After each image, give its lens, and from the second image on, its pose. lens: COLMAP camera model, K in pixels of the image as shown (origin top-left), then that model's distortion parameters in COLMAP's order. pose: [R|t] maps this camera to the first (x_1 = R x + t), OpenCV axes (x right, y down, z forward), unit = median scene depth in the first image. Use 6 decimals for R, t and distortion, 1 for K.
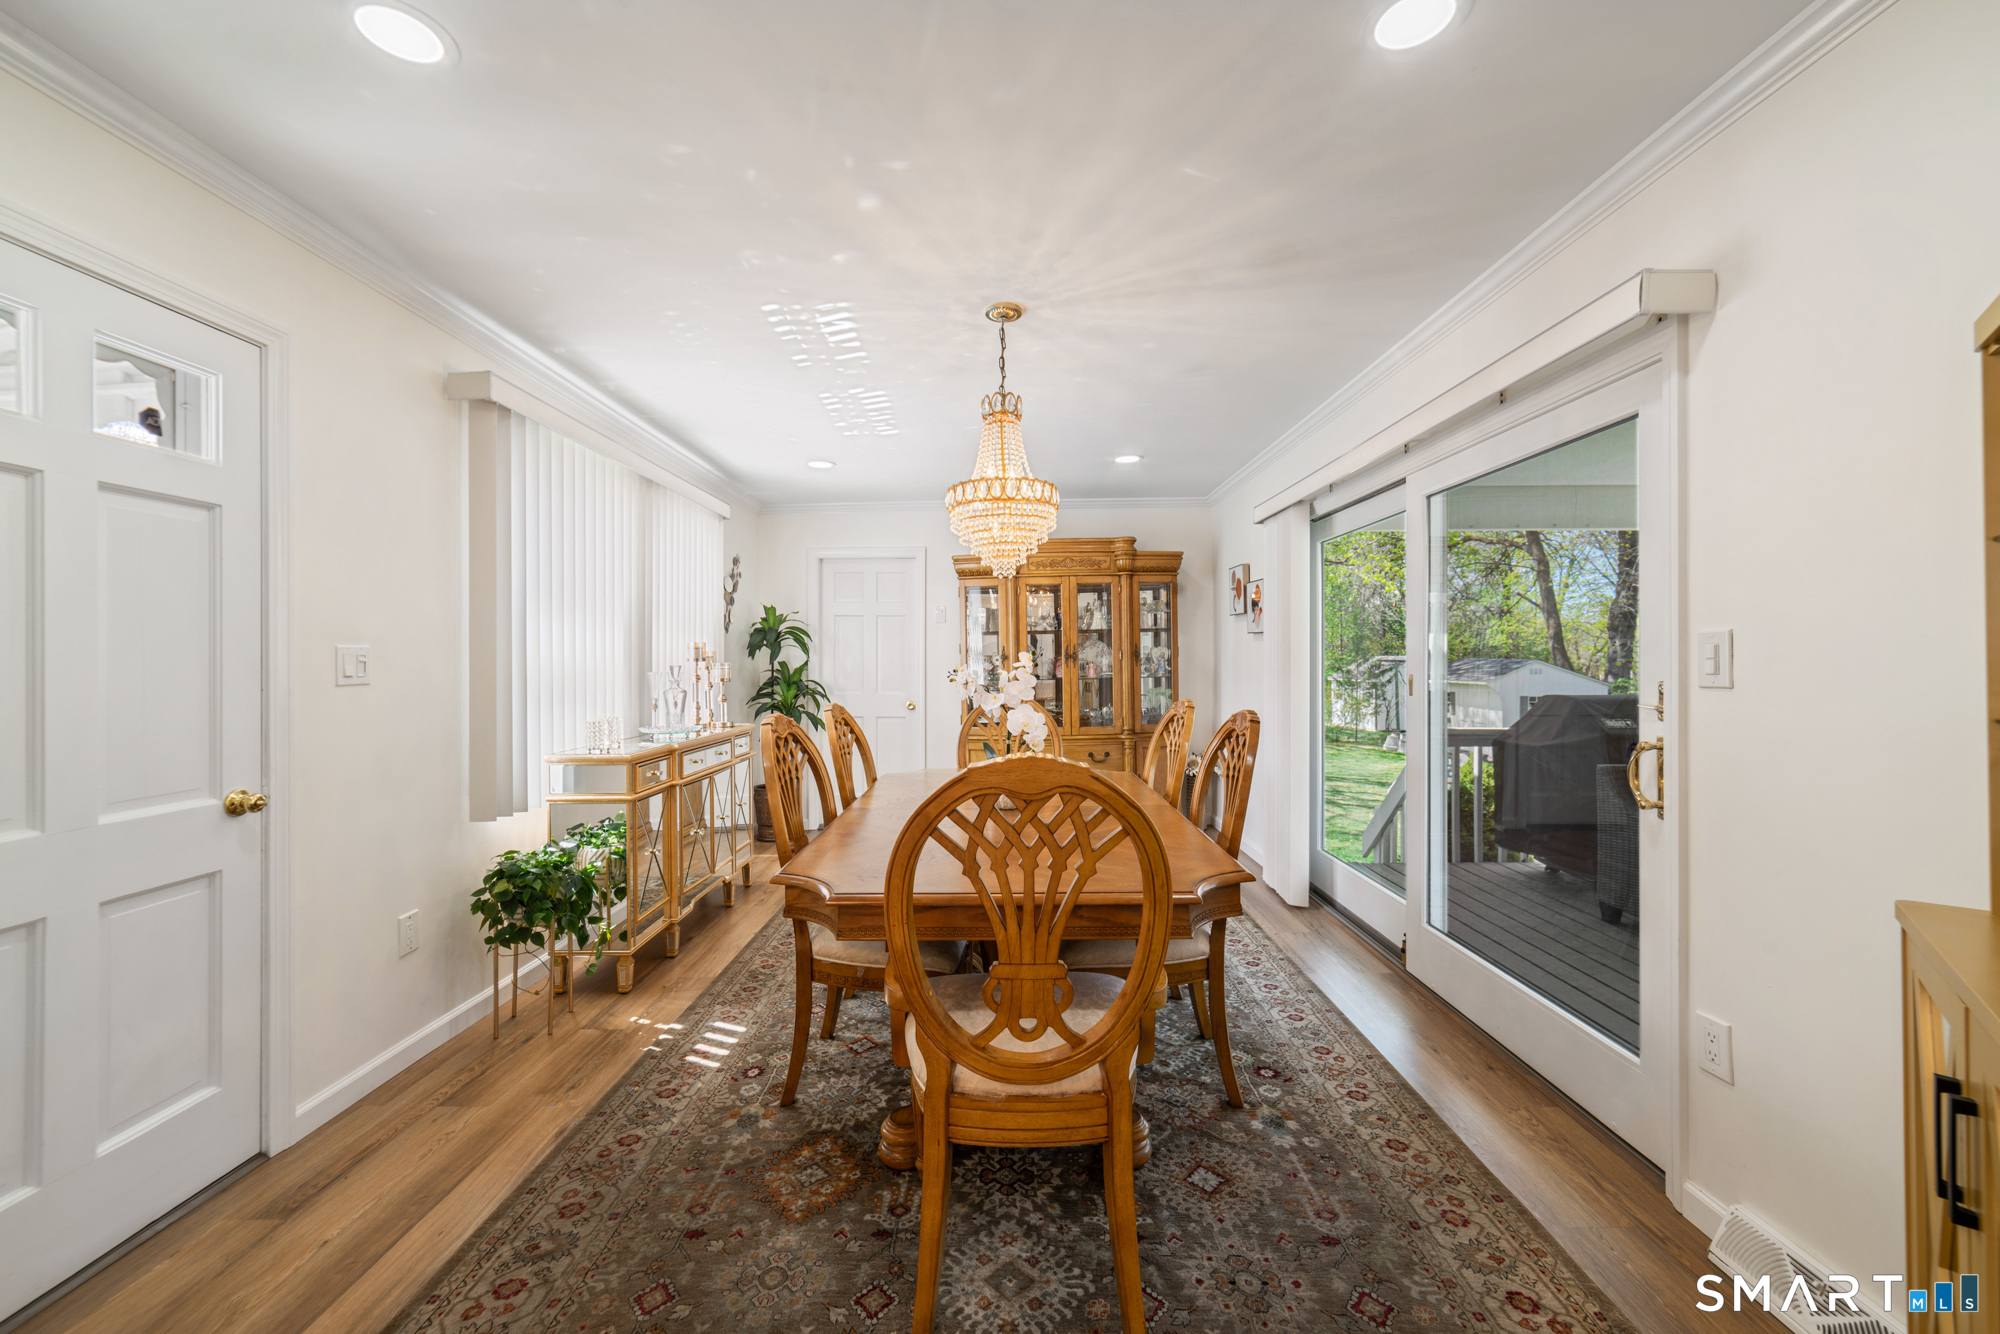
lens RADIAL K [[776.4, 0, 998.2], [0, 776.4, 661.9], [0, 0, 1]] dist [-0.000450, 0.000186]
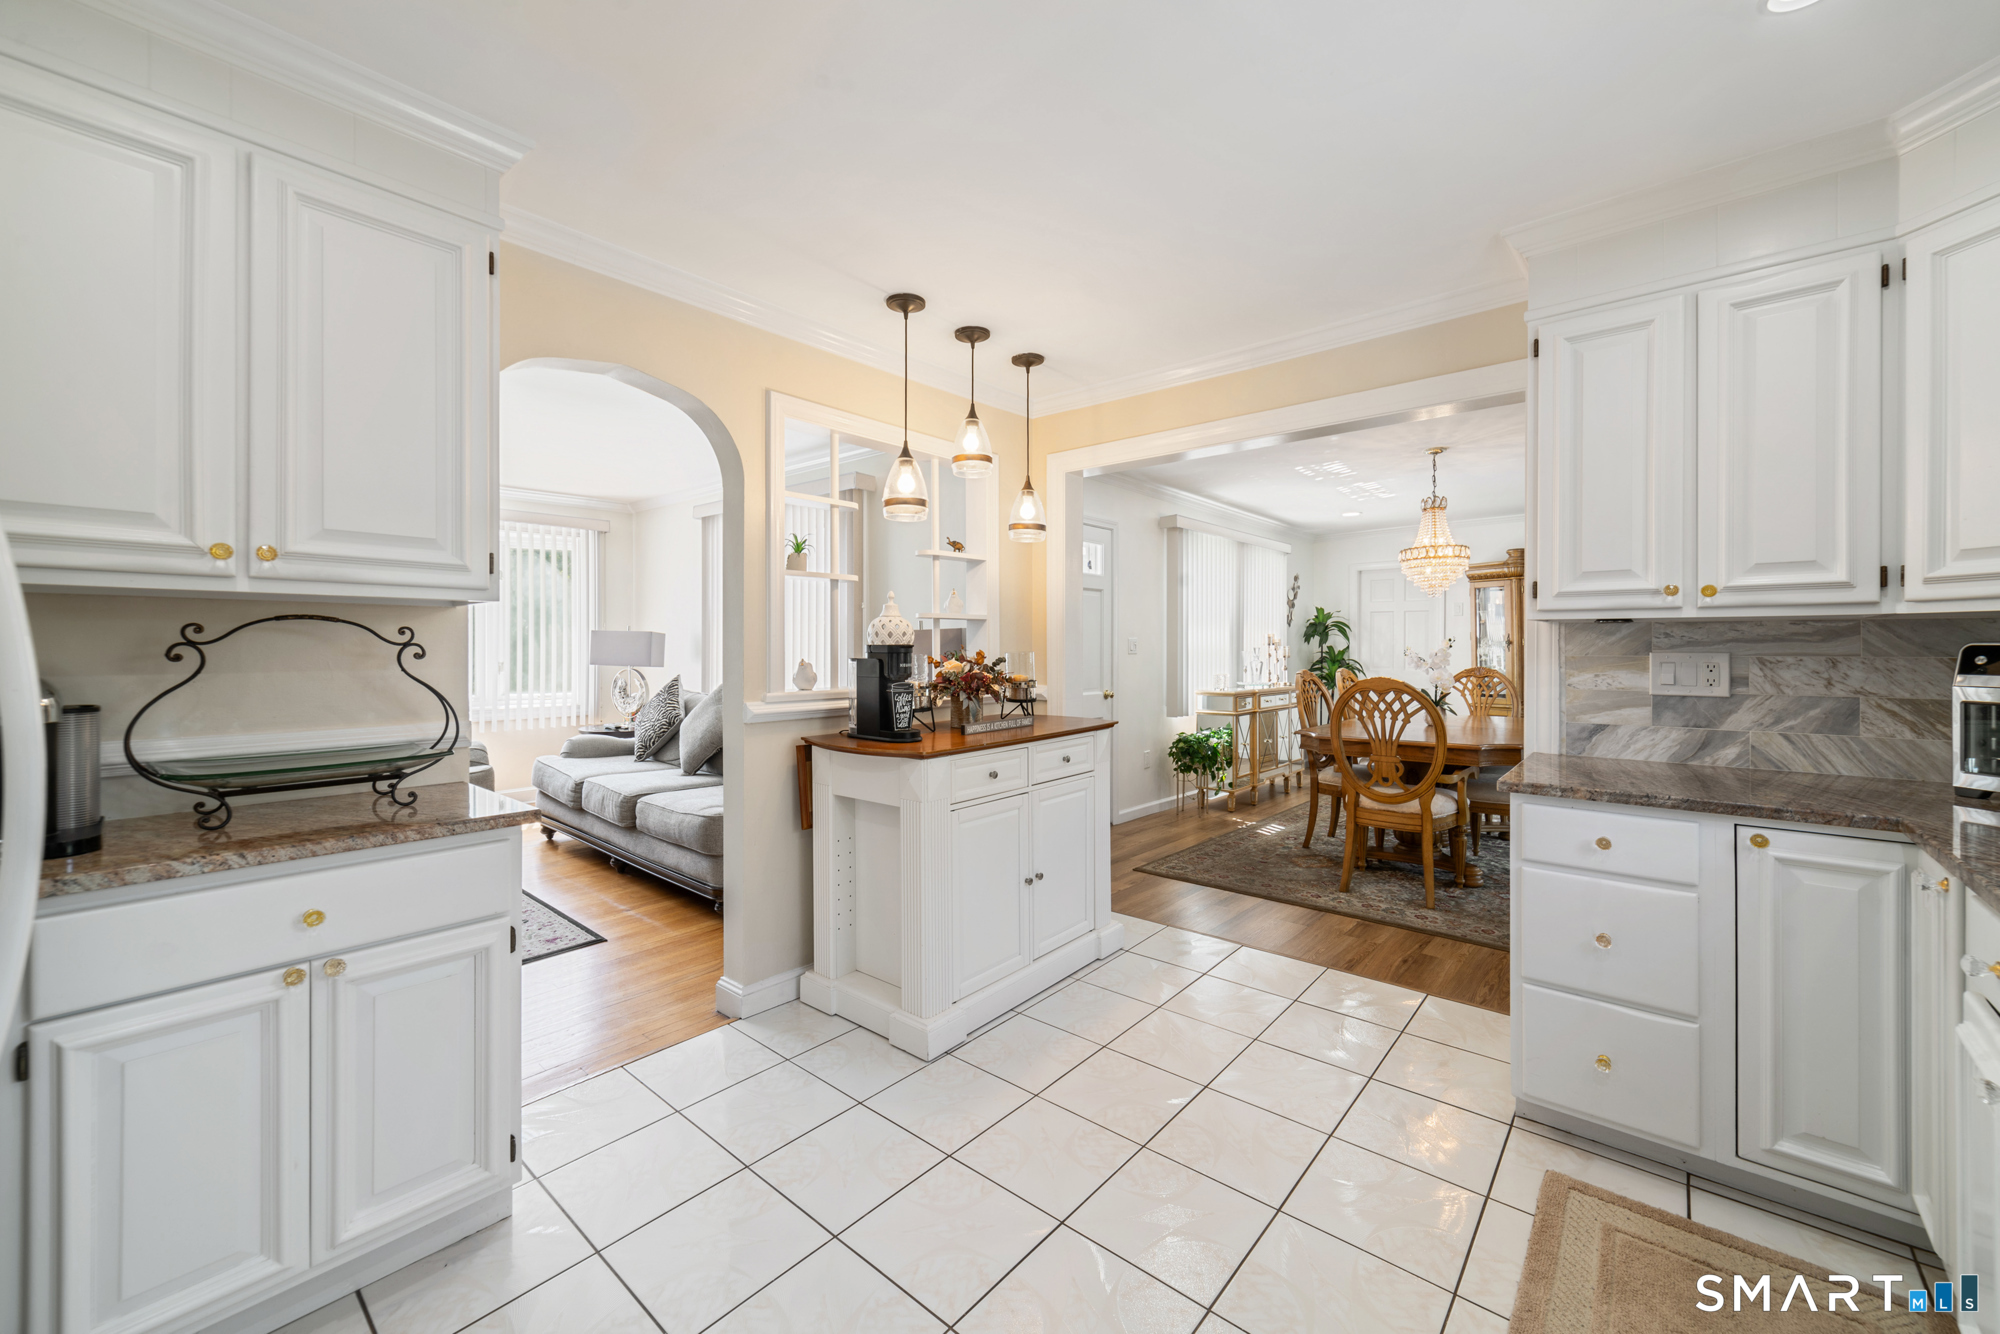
lens RADIAL K [[782.3, 0, 1000.4], [0, 782.3, 648.1], [0, 0, 1]] dist [0.000736, 0.000446]
pose [[0.759785, 0.003726, -0.650164, 0.360633], [-0.003840, 0.999992, 0.001243, 0.007691], [0.650163, 0.001552, 0.759793, -0.883792]]
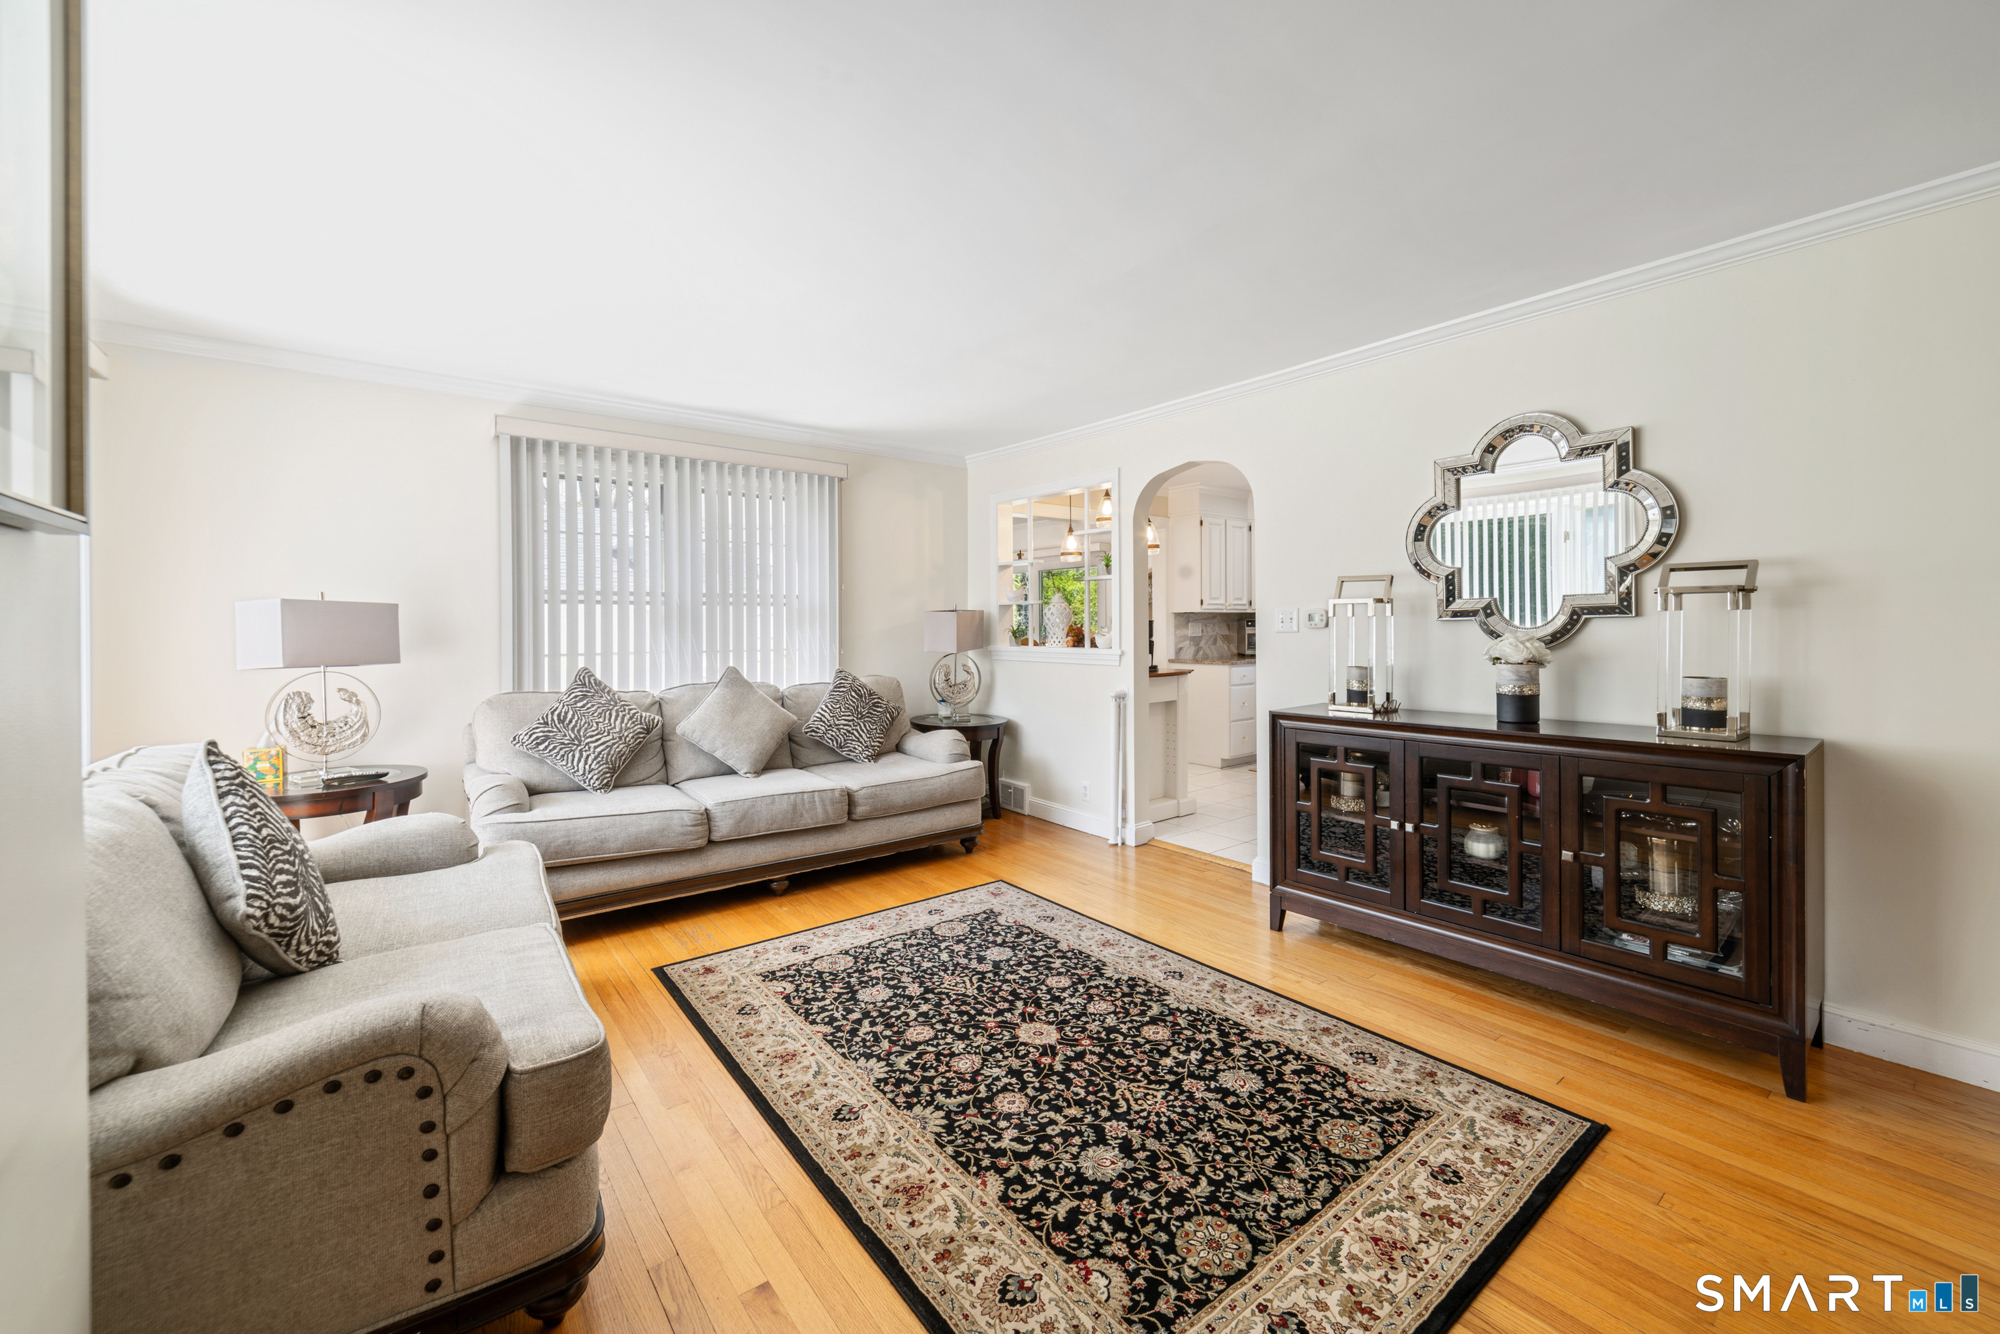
lens RADIAL K [[787.0, 0, 1006.3], [0, 787.0, 627.1], [0, 0, 1]] dist [0.000625, 0.000545]
pose [[0.776459, -0.008559, 0.630109, -1.564566], [0.009075, 0.999956, 0.002400, 0.011624], [-0.630102, 0.003855, 0.776503, -1.400403]]
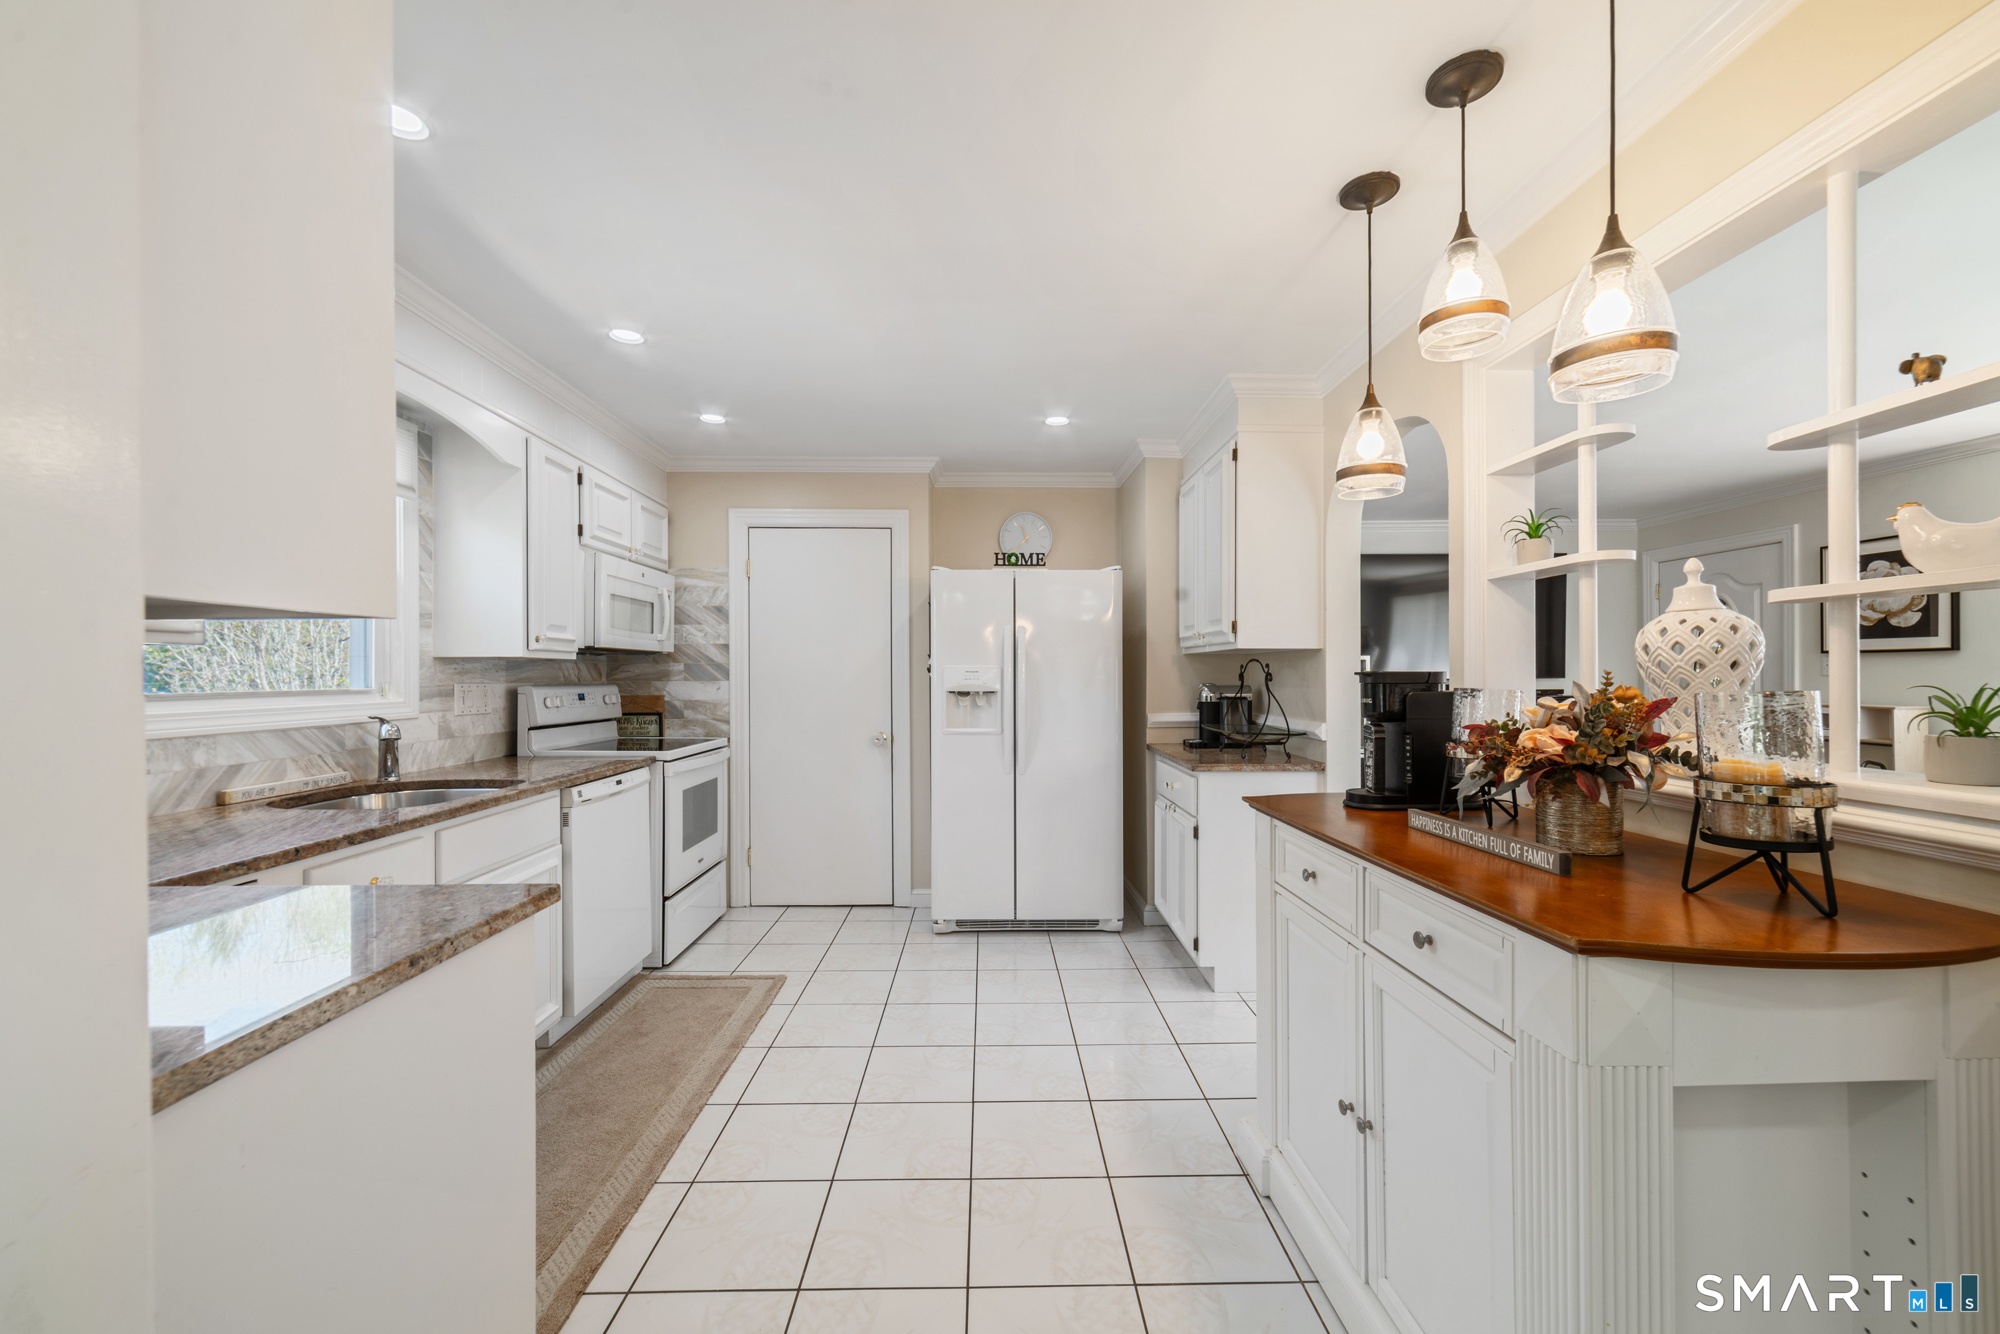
lens RADIAL K [[774.2, 0, 997.3], [0, 774.2, 678.9], [0, 0, 1]] dist [0.001437, 0.000086]
pose [[-0.999680, 0.006265, -0.024524, 0.029193], [0.006095, 0.999957, 0.007011, 0.005282], [0.024566, 0.006859, -0.999675, 0.305007]]
